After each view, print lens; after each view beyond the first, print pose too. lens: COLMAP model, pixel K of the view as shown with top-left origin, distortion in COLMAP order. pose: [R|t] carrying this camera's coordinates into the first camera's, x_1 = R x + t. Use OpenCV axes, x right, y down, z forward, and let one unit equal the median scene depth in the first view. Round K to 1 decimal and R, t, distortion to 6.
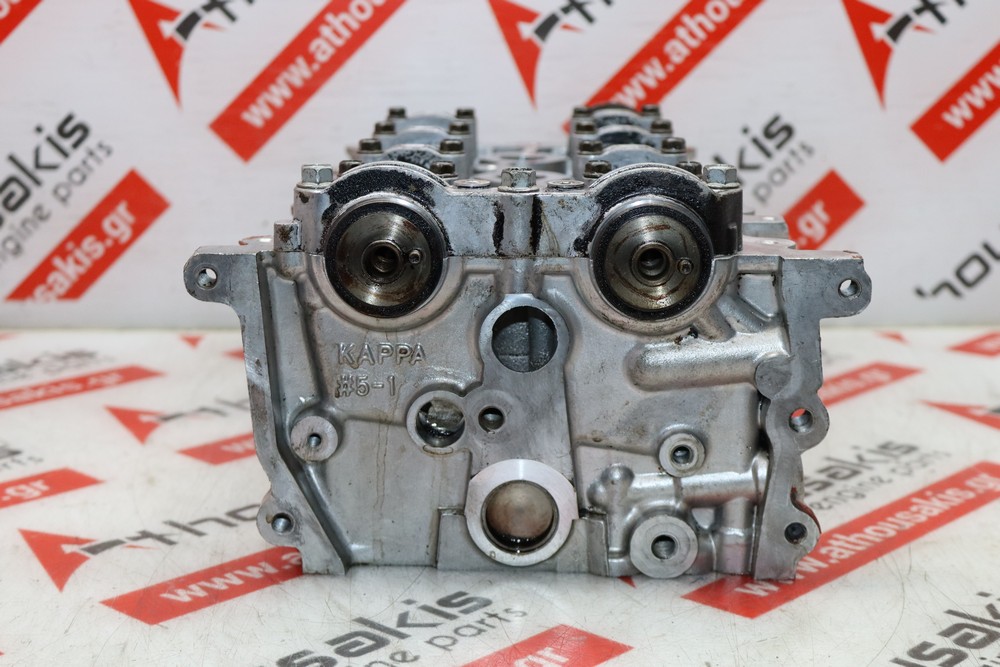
lens RADIAL K [[1748.7, 0, 505.6], [0, 1748.7, 328.9], [0, 0, 1]] dist [0.035389, 0.000000]
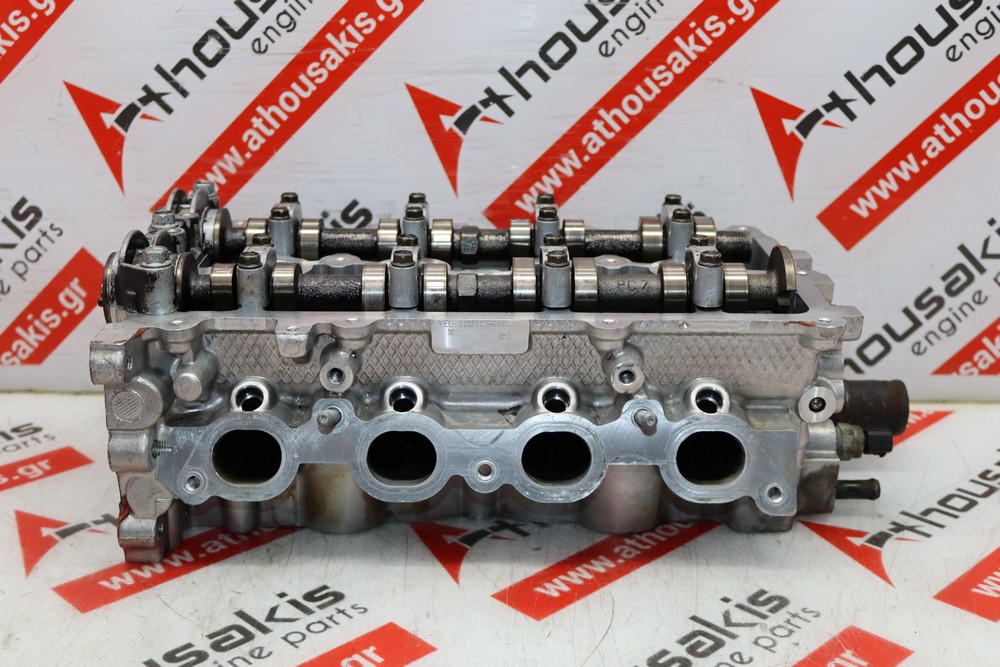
lens RADIAL K [[1321.3, 0, 496.7], [0, 1321.3, 340.2], [0, 0, 1]] dist [-0.043861, 0.000000]
pose [[0.998453, 0.019340, -0.052129, 0.084243], [-0.013896, 0.994600, 0.102846, -0.122613], [0.053837, -0.101963, 0.993330, 0.208854]]
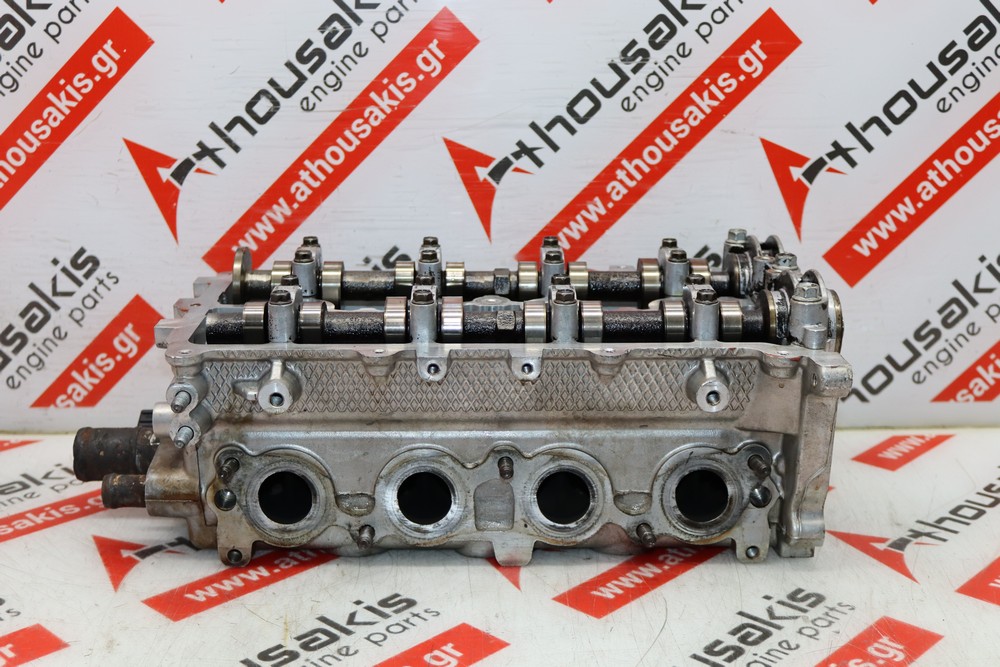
lens RADIAL K [[1321.3, 0, 496.8], [0, 1321.3, 333.4], [0, 0, 1]] dist [-0.043861, 0.000000]
pose [[0.999783, 0.001263, -0.020772, 0.038997], [-0.000405, 0.999148, 0.041278, -0.102636], [0.020807, -0.041260, 0.998932, 0.149442]]
